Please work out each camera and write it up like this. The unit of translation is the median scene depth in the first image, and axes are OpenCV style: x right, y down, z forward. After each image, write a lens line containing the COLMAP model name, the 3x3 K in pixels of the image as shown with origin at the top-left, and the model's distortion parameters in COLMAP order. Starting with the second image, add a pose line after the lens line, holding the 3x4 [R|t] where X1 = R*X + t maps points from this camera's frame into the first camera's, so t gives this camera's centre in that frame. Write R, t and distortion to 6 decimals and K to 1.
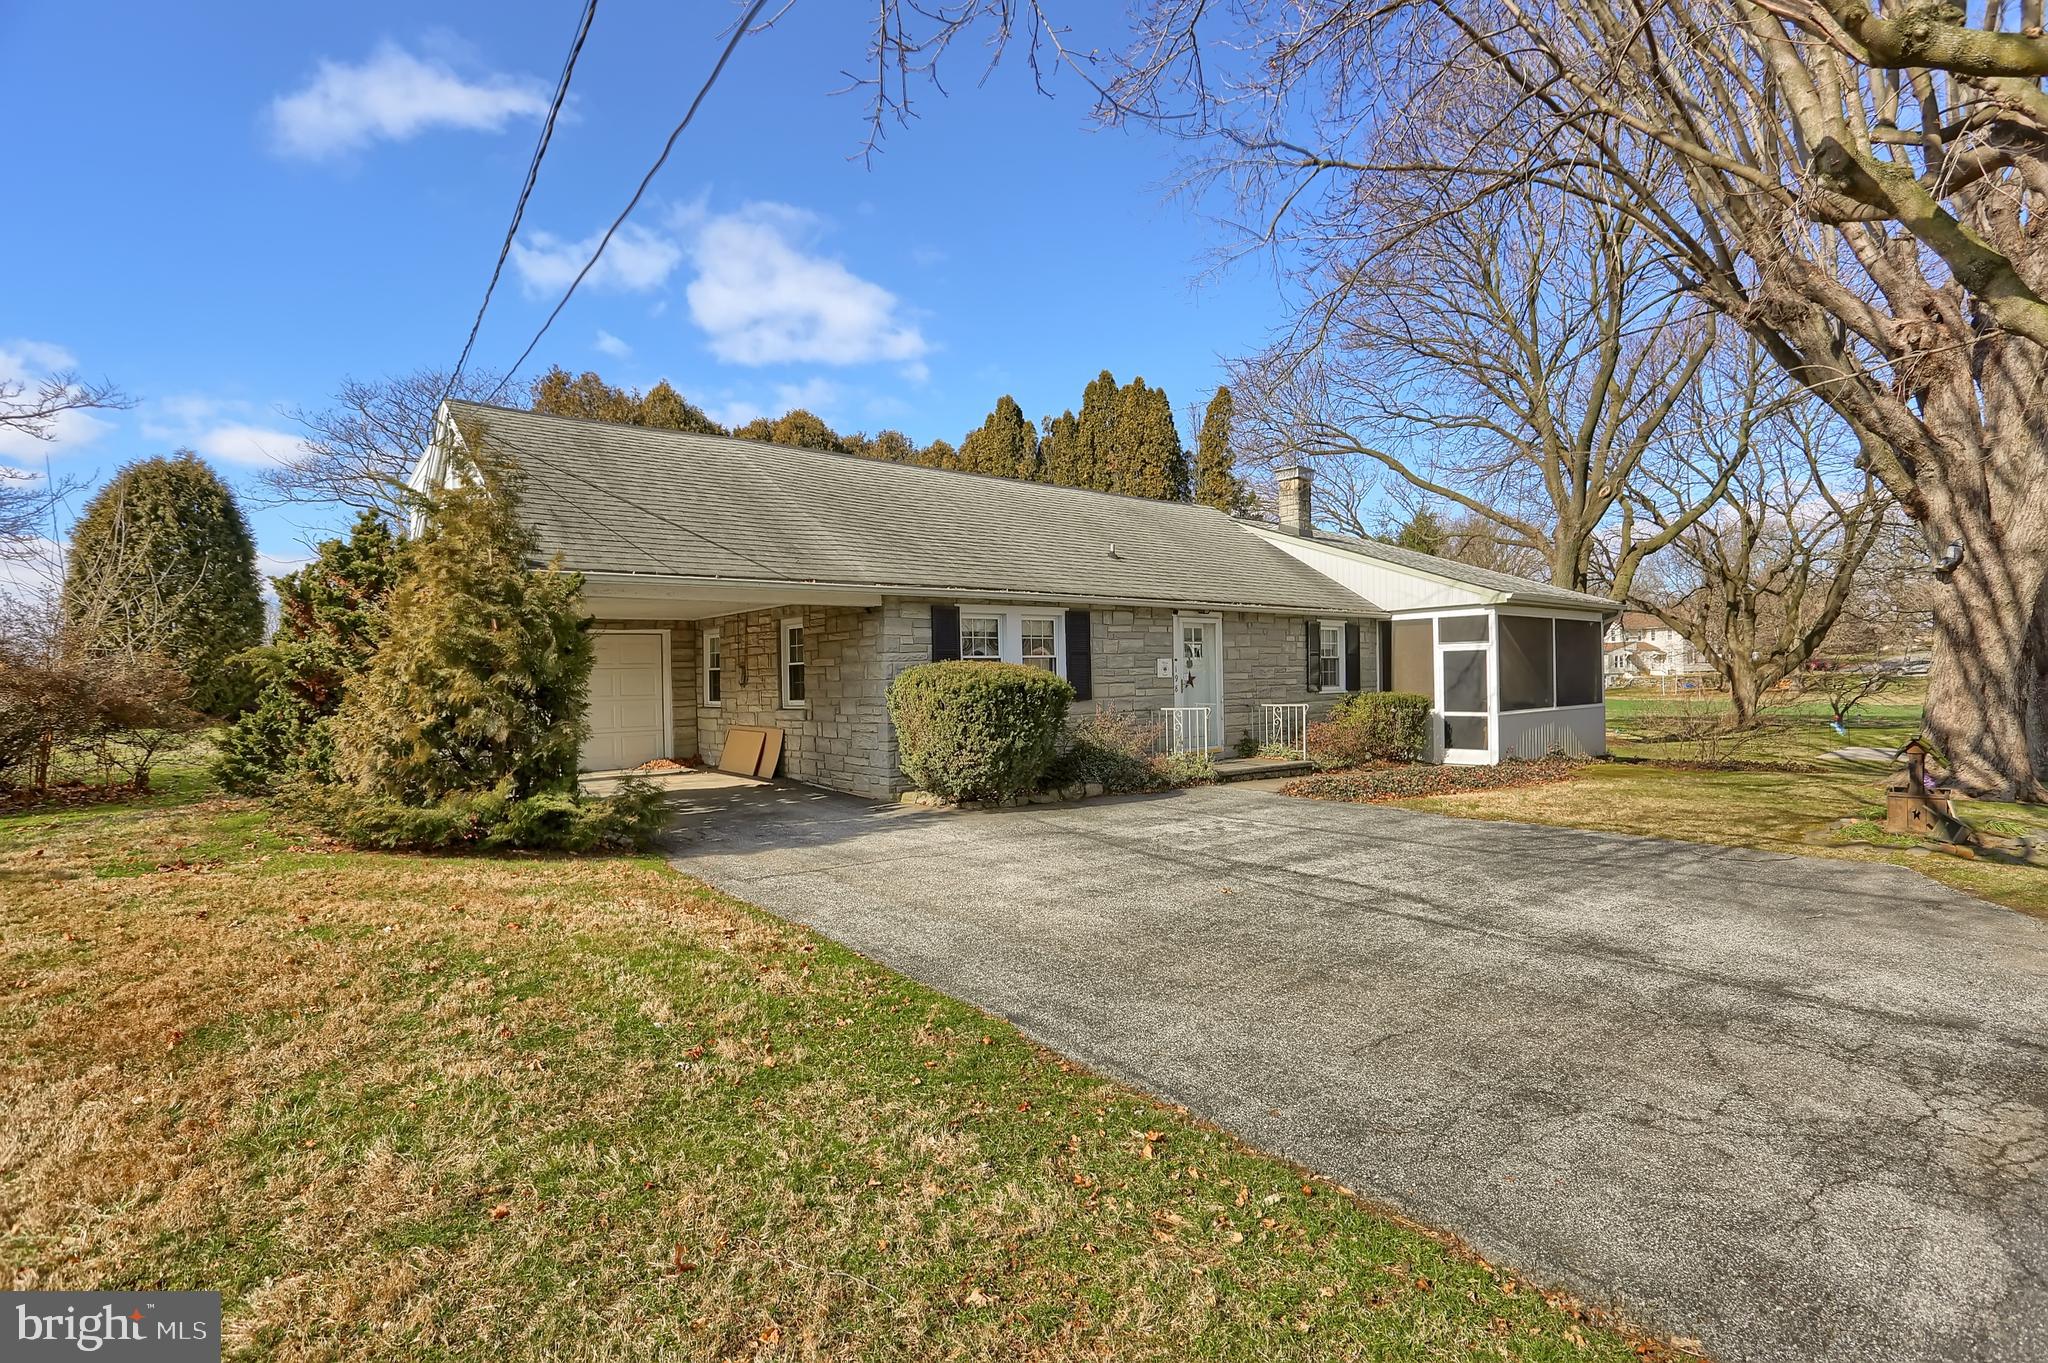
lens RADIAL K [[995.6, 0, 1024.0], [0, 995.6, 681.5], [0, 0, 1]] dist [-0.062948, 0.024907]
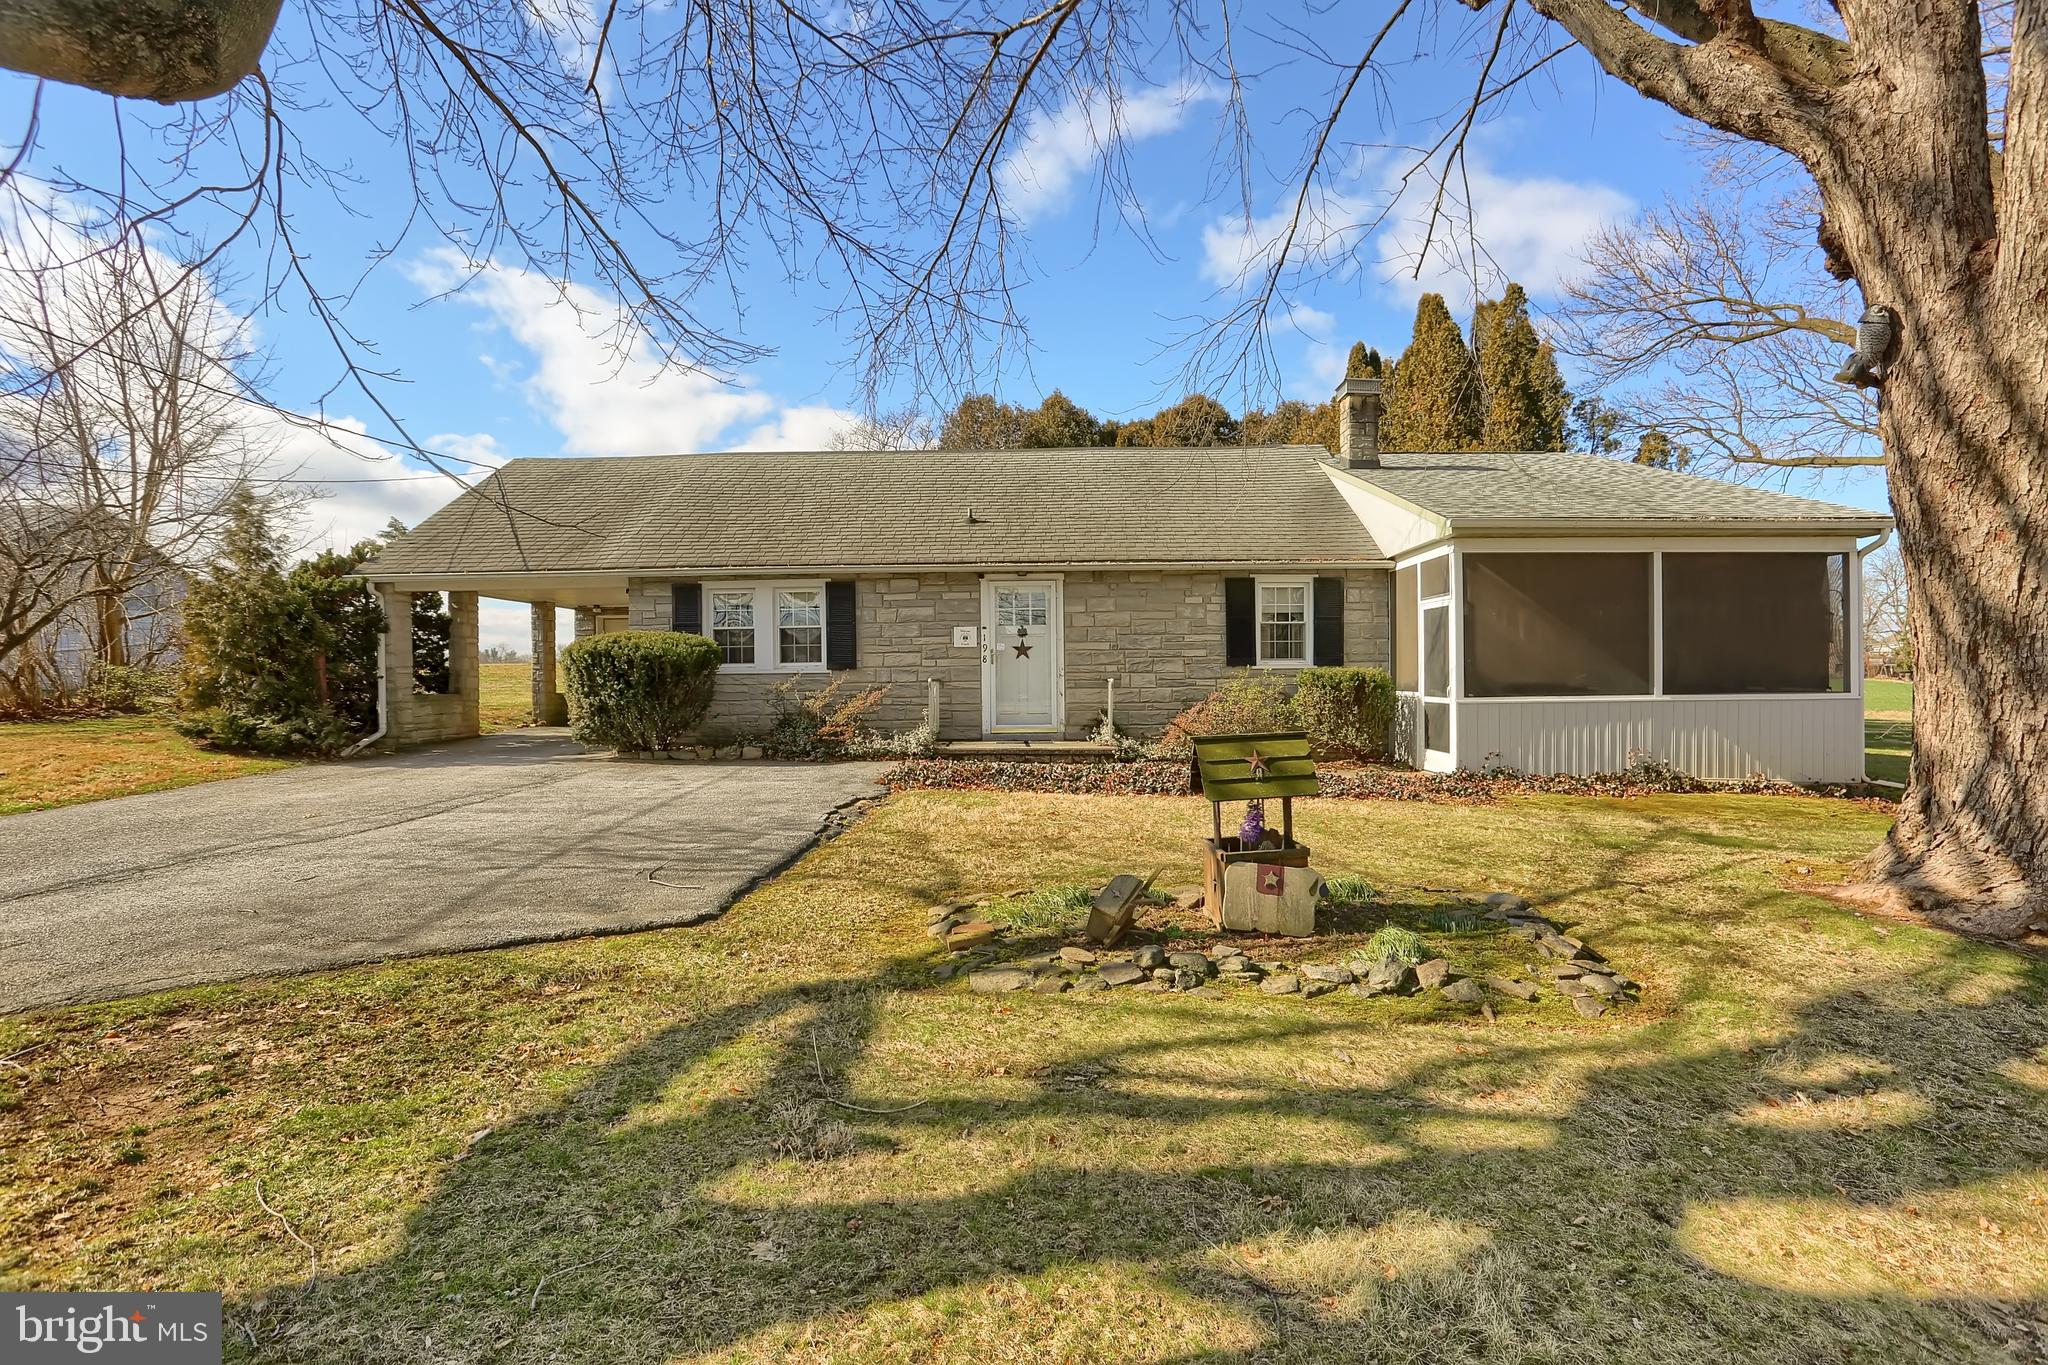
lens RADIAL K [[1015.5, 0, 1024.0], [0, 1015.5, 682.5], [0, 0, 1]] dist [-0.056614, 0.114931]
pose [[0.753882, 0.015977, -0.656815, 0.782204], [-0.006453, 0.999836, 0.016914, 0.012226], [0.656978, -0.008513, 0.753862, 0.306408]]
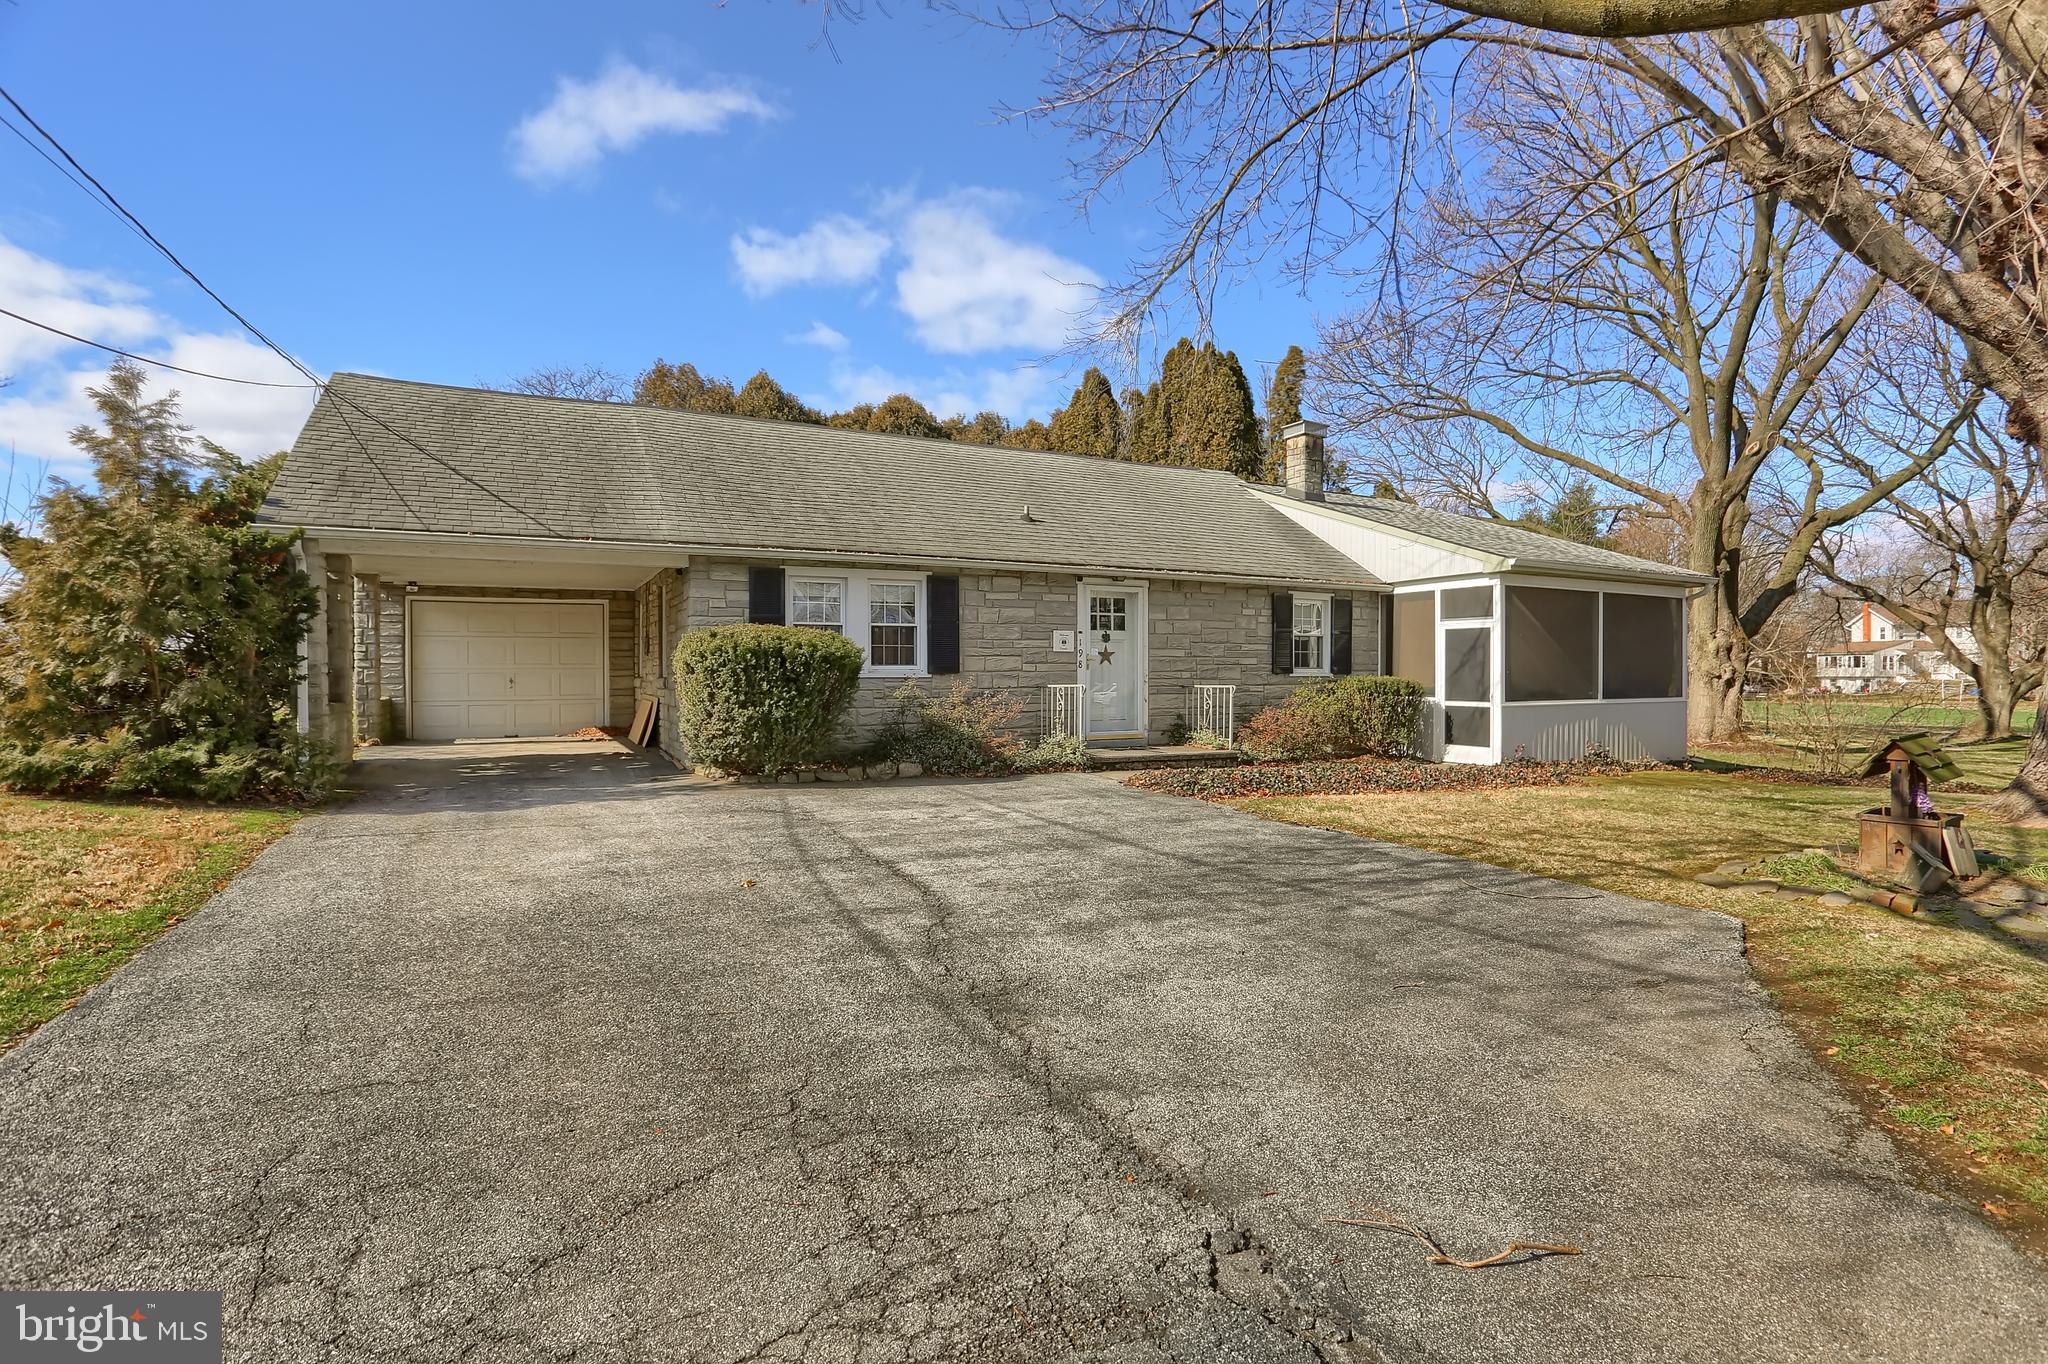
lens RADIAL K [[984.2, 0, 1024.0], [0, 984.2, 682.0], [0, 0, 1]] dist [-0.058438, 0.020785]
pose [[0.977333, 0.020359, -0.210728, 0.284368], [-0.018519, 0.999771, 0.010701, 0.014045], [0.210898, -0.006556, 0.977486, 0.119802]]
